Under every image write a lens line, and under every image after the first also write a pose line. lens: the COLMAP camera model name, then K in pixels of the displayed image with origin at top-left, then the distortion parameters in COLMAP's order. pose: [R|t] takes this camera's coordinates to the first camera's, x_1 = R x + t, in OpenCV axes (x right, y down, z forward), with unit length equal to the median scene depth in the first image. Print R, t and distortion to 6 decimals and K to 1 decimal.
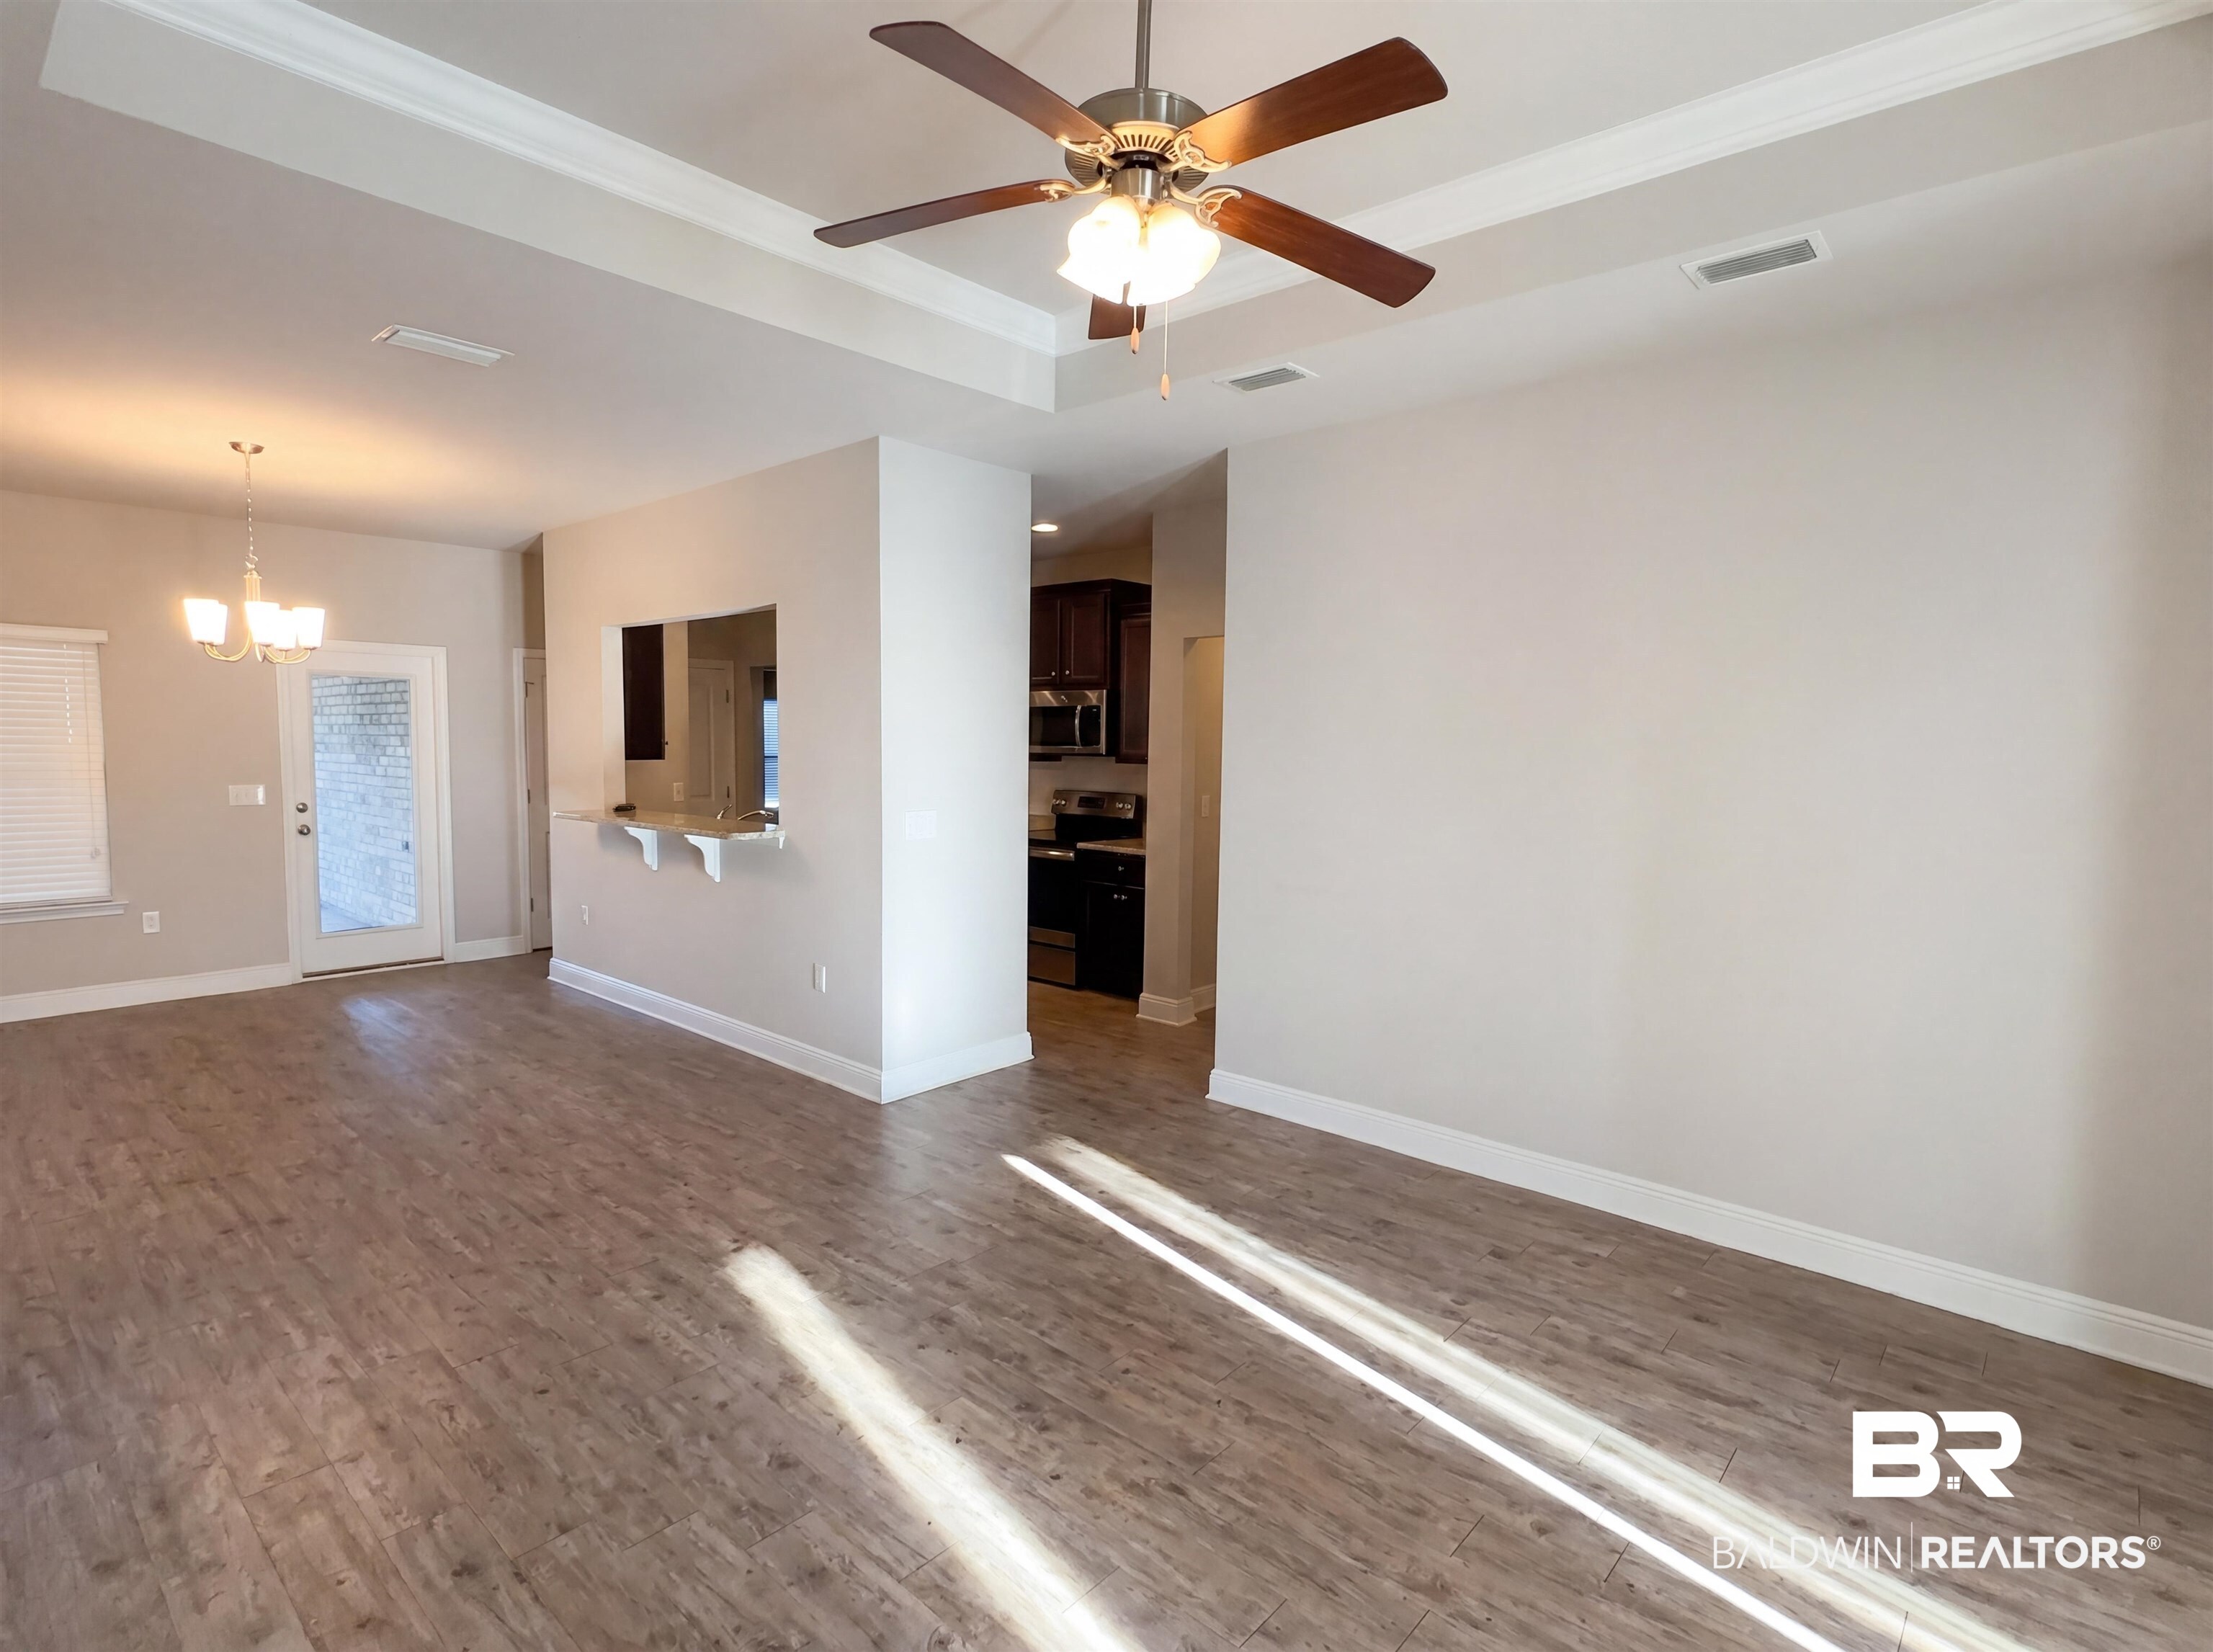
lens RADIAL K [[1120.5, 0, 1119.7], [0, 1120.5, 821.1], [0, 0, 1]] dist [0.001537, 0.000122]
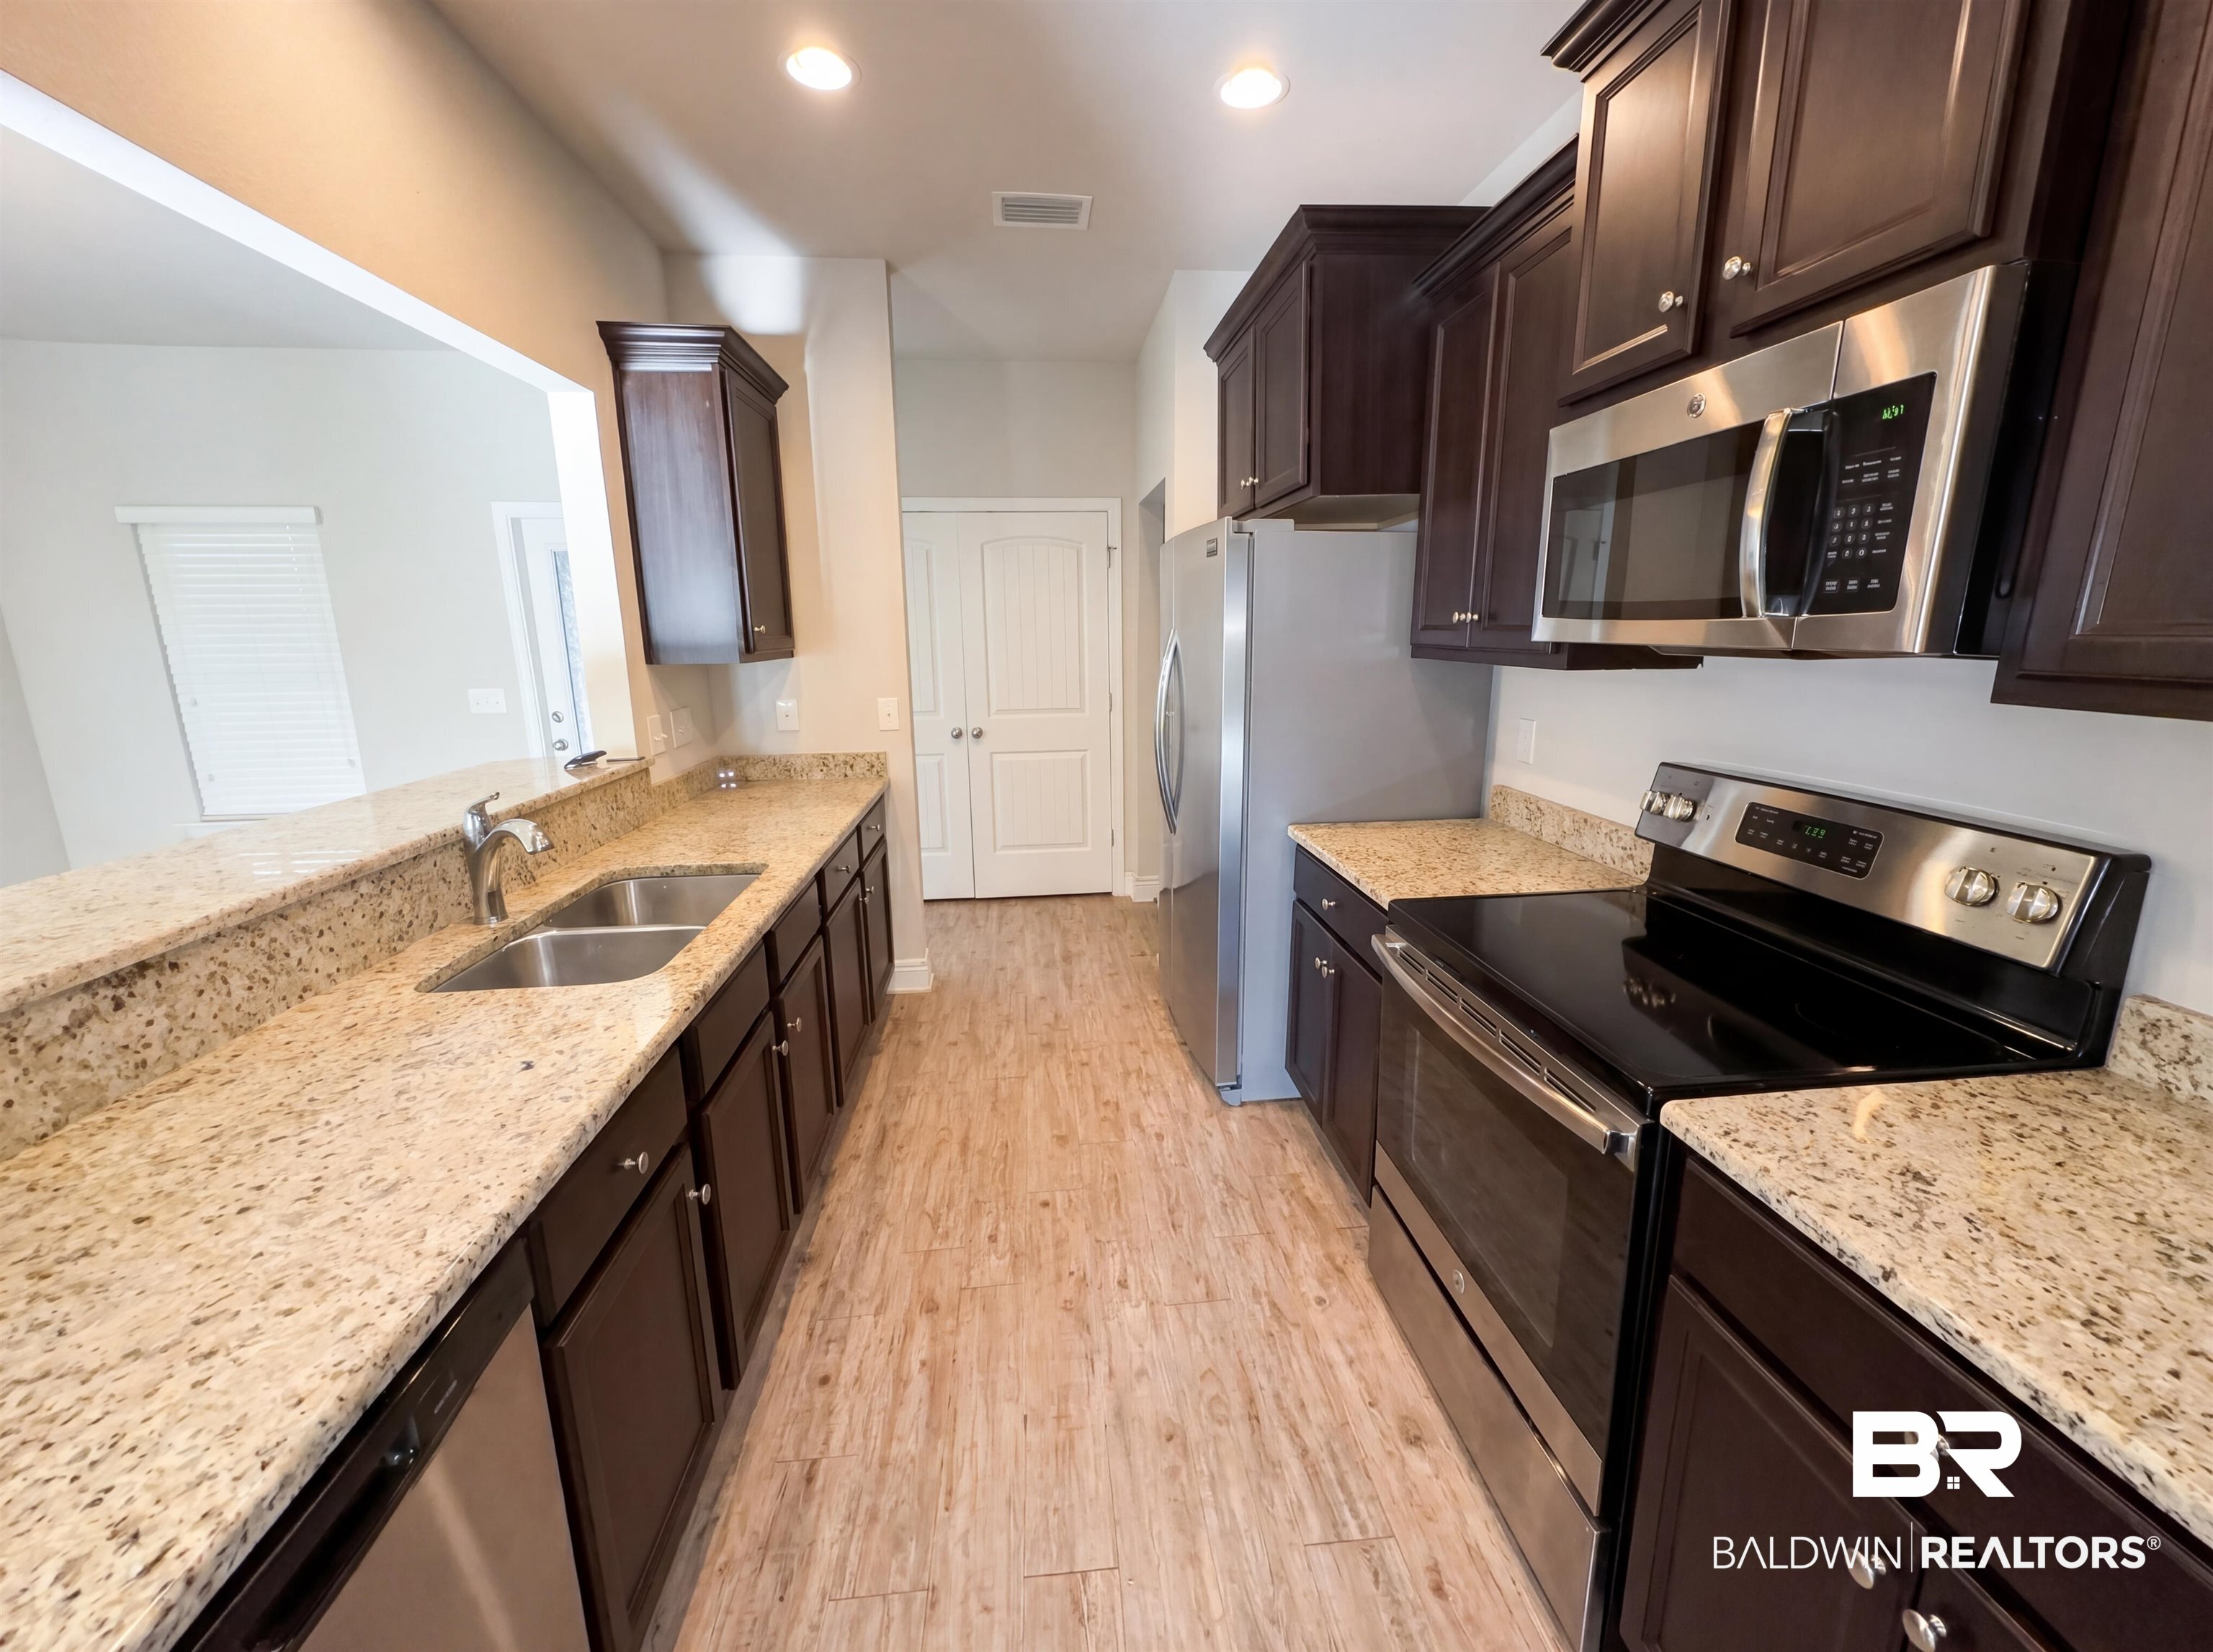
lens RADIAL K [[825.6, 0, 1105.8], [0, 825.6, 788.7], [0, 0, 1]] dist [0.000458, 0.000019]
pose [[0.736288, 0.112498, -0.667252, -0.025011], [-0.030868, 0.990641, 0.132959, -0.067733], [0.675964, -0.077300, 0.732869, 1.050386]]
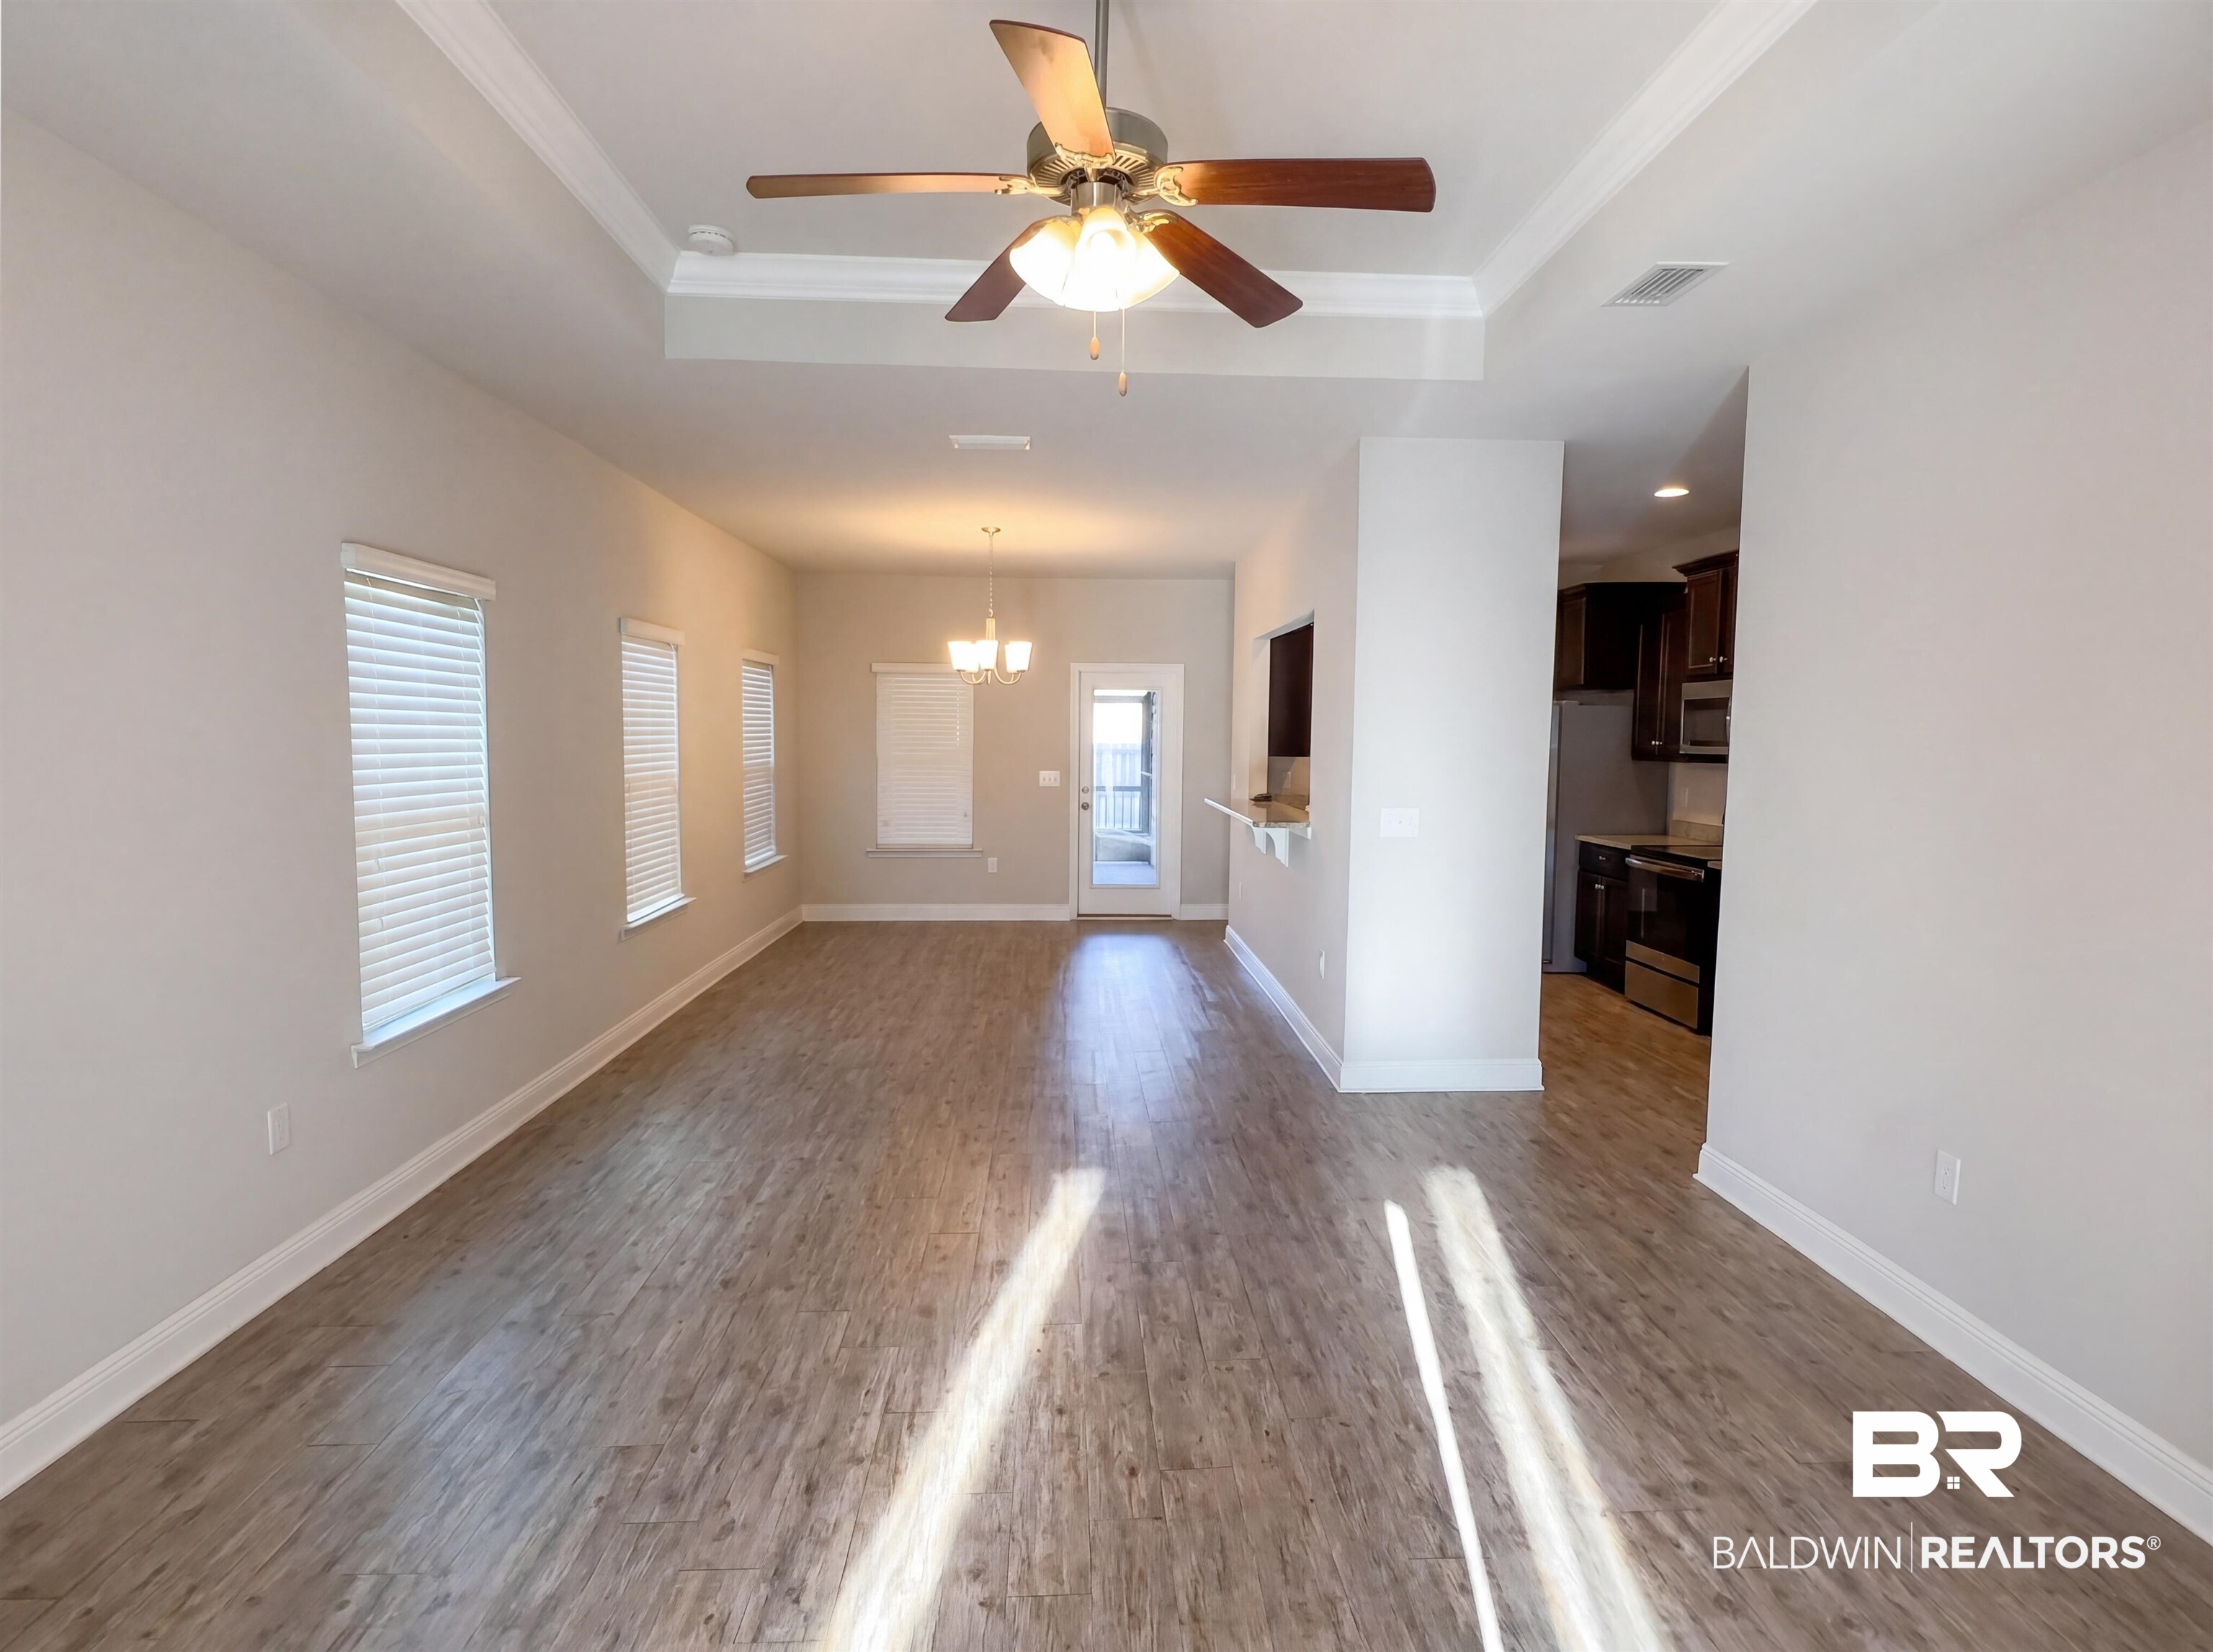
lens RADIAL K [[1120.5, 0, 1119.7], [0, 1120.5, 821.1], [0, 0, 1]] dist [0.001537, 0.000122]
pose [[0.705186, 0.052163, -0.707101, 0.310811], [-0.054686, 0.998321, 0.019108, -0.002578], [0.706911, 0.025194, 0.706854, 0.112930]]
